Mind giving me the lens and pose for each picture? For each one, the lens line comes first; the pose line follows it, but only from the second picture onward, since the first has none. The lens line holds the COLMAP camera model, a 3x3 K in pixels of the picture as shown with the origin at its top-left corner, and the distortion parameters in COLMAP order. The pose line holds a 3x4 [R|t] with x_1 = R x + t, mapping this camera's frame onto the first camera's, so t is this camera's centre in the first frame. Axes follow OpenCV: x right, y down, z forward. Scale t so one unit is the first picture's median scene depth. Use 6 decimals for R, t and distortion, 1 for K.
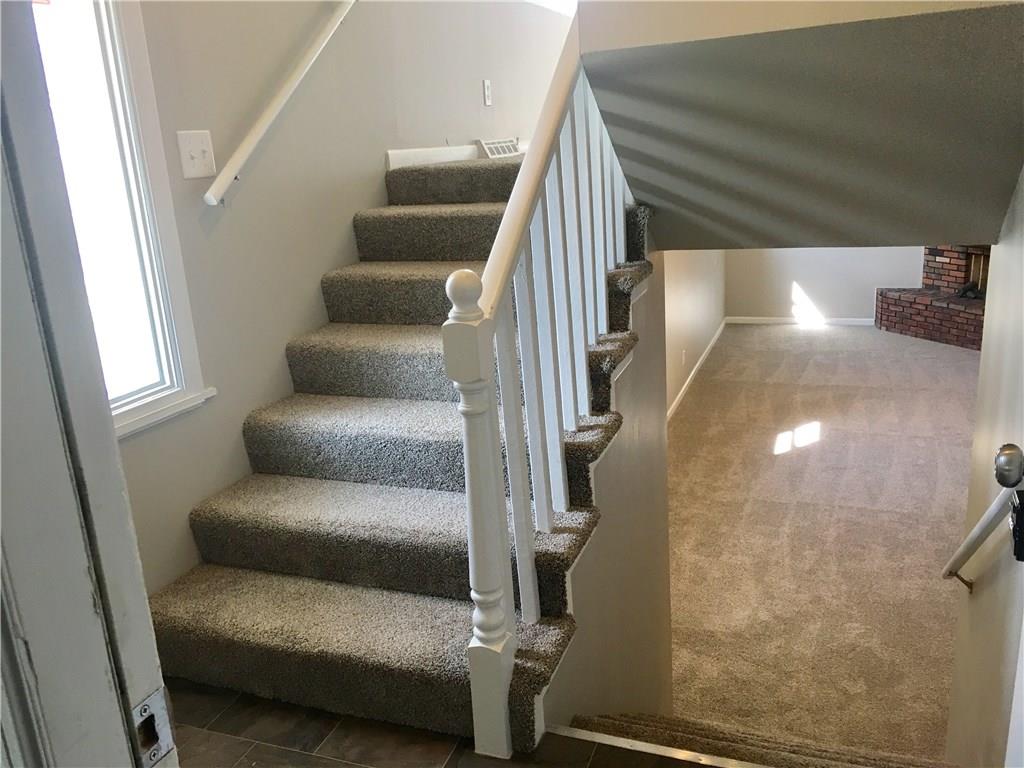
lens RADIAL K [[859.4, 0, 508.4], [0, 859.4, 382.5], [0, 0, 1]] dist [0.075045, -0.095210]
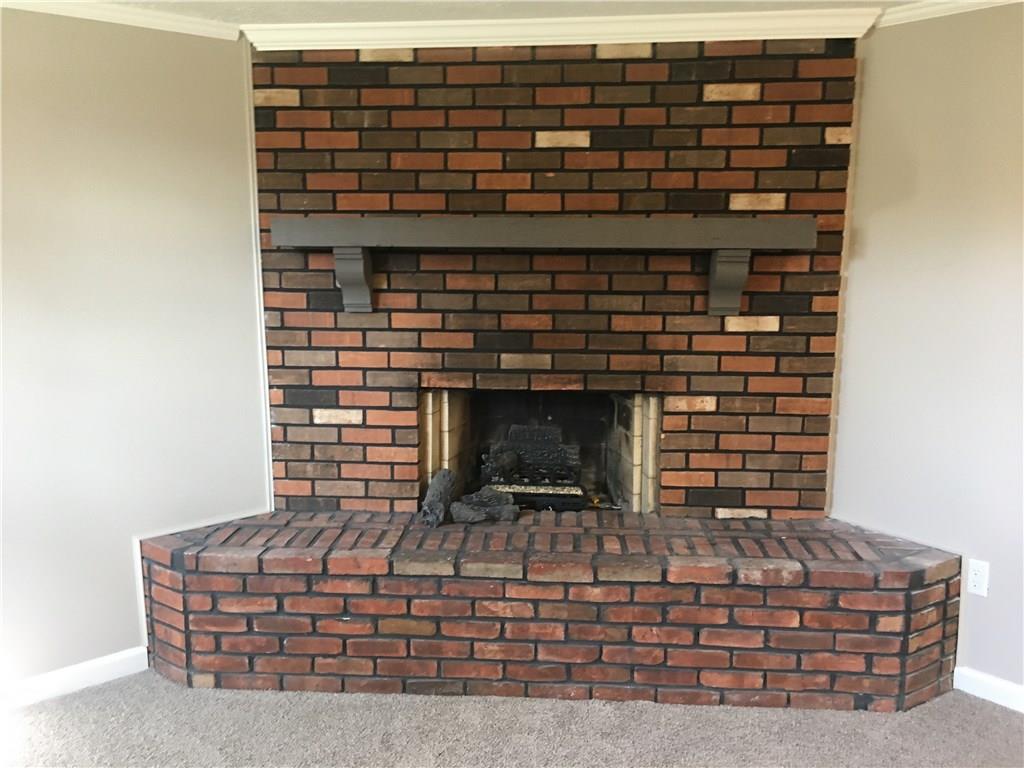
lens RADIAL K [[859.4, 0, 508.4], [0, 859.4, 382.5], [0, 0, 1]] dist [0.075045, -0.095210]
pose [[0.476994, -0.074585, 0.875736, 0.257331], [0.219321, 0.974973, -0.036423, -0.131176], [-0.851102, 0.209440, 0.481414, 0.810489]]
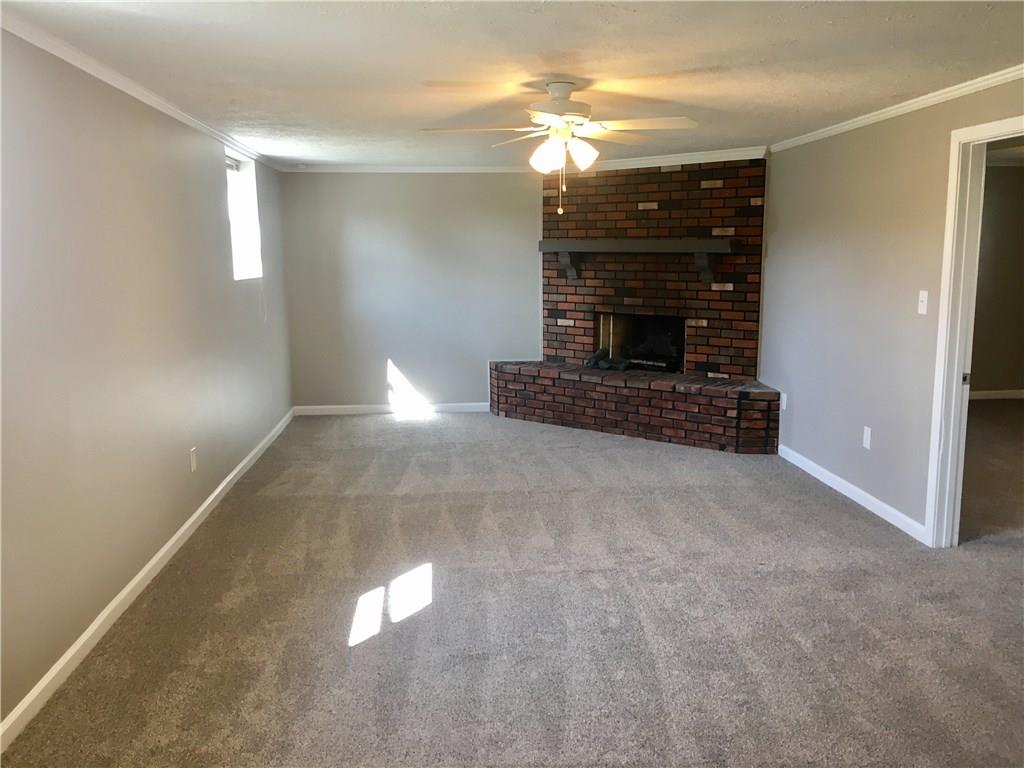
lens RADIAL K [[859.4, 0, 508.4], [0, 859.4, 382.5], [0, 0, 1]] dist [0.075045, -0.095210]
pose [[0.901883, -0.007412, 0.431918, 0.126074], [0.069685, 0.989254, -0.128532, 0.006308], [-0.426323, 0.146019, 0.892708, 0.356956]]
